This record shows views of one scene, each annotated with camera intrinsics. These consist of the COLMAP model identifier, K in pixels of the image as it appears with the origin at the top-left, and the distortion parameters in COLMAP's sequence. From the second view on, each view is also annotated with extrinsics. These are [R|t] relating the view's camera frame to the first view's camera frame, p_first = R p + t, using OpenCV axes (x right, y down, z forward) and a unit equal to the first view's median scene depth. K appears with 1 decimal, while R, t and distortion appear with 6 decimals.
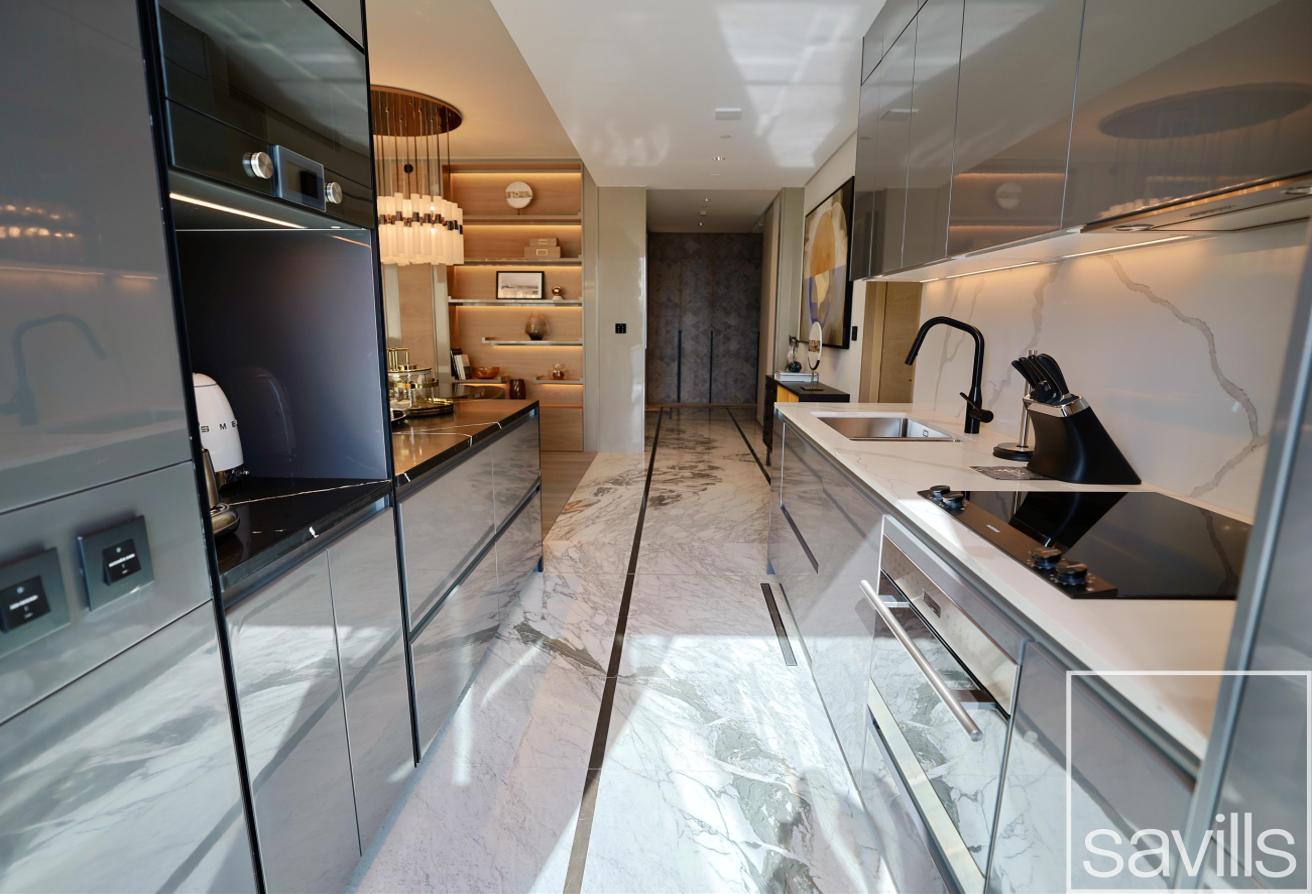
lens RADIAL K [[702.0, 0, 658.6], [0, 702.0, 447.6], [0, 0, 1]] dist [-0.052882, 0.025666]
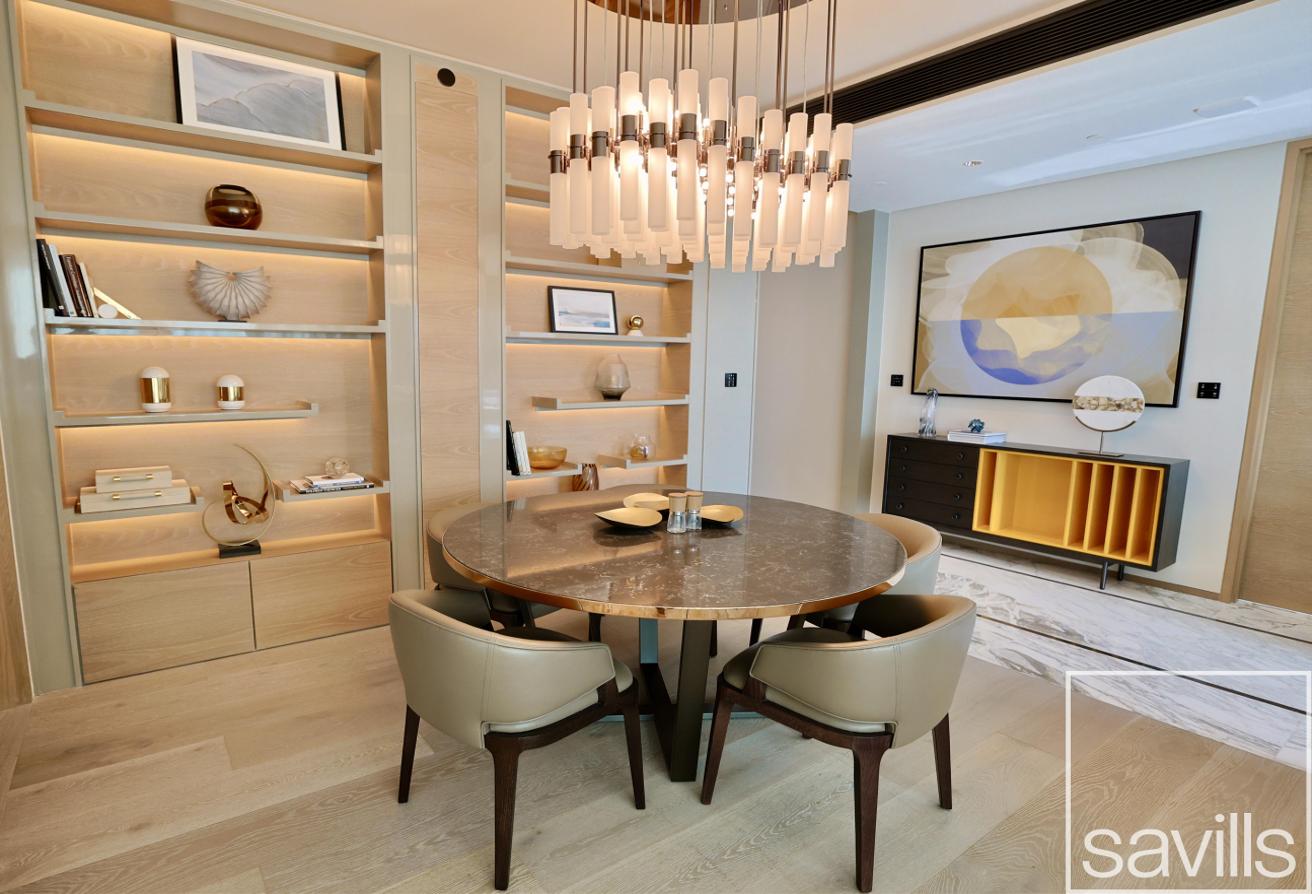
lens RADIAL K [[693.4, 0, 595.1], [0, 693.4, 460.8], [0, 0, 1]] dist [-0.047577, 0.020288]
pose [[0.812973, -0.085379, 0.576008, -0.687660], [0.100373, 0.994933, 0.005809, -0.130806], [-0.573585, 0.053093, 0.817423, 0.632515]]
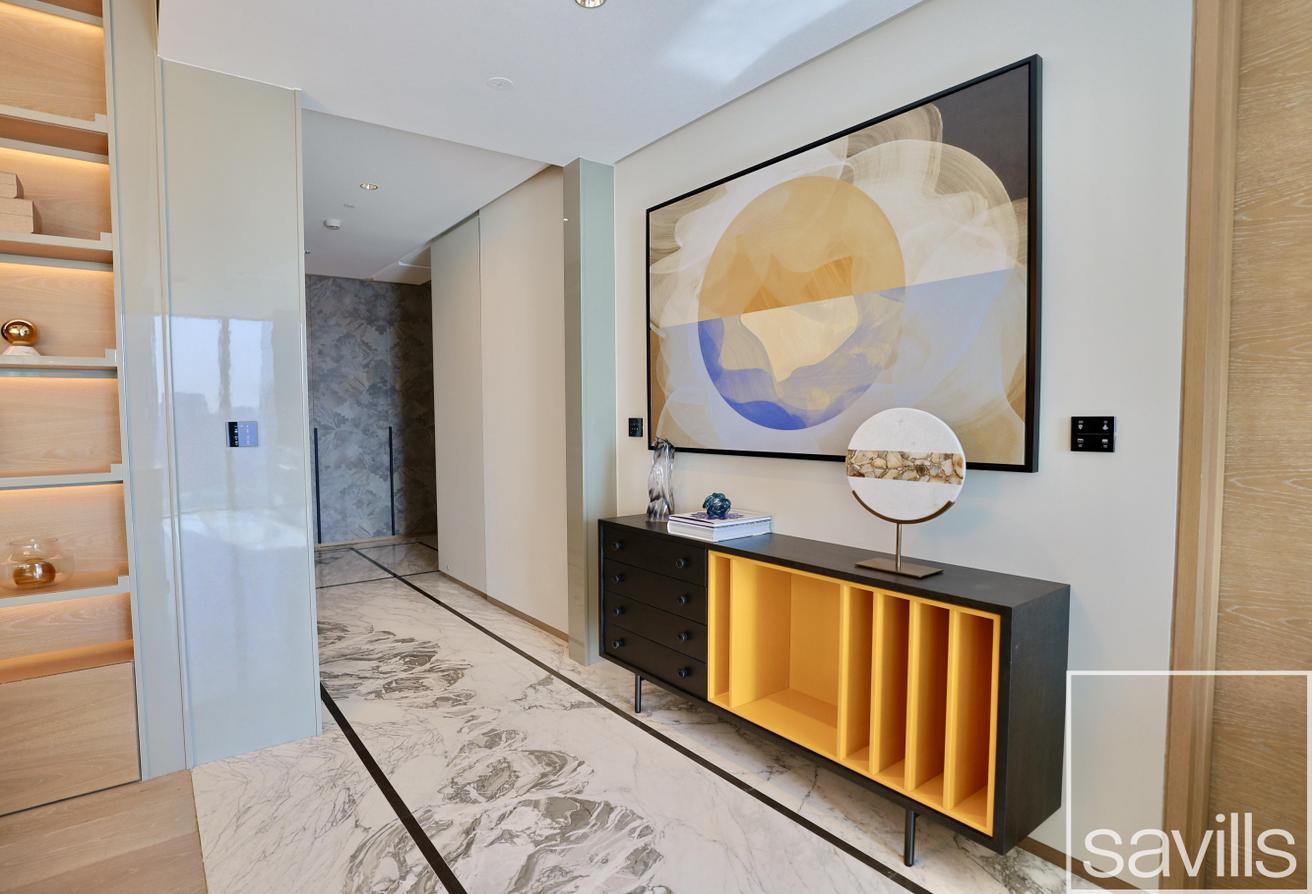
lens RADIAL K [[676.2, 0, 614.1], [0, 676.2, 447.8], [0, 0, 1]] dist [-0.051210, 0.025831]
pose [[0.799077, -0.049172, 0.599214, -0.135907], [0.122727, 0.989005, -0.082504, -0.130911], [-0.588569, 0.139467, 0.796326, 0.719921]]
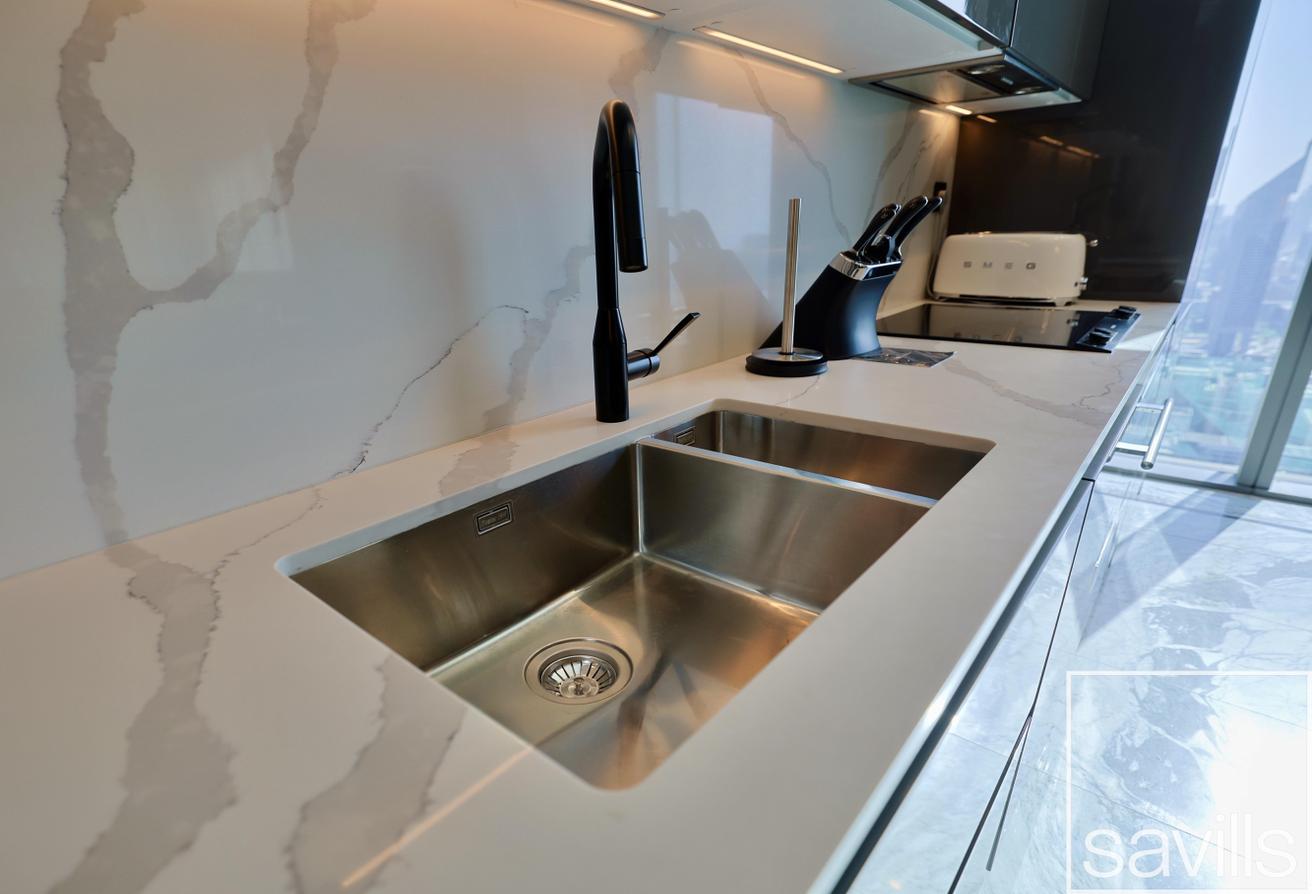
lens RADIAL K [[651.9, 0, 583.1], [0, 651.9, 485.1], [0, 0, 1]] dist [-0.031154, 0.000679]
pose [[-0.738083, -0.234585, 0.632616, 0.091009], [0.145868, 0.859959, 0.489074, -0.083554], [-0.658754, 0.453256, -0.600502, 0.576667]]
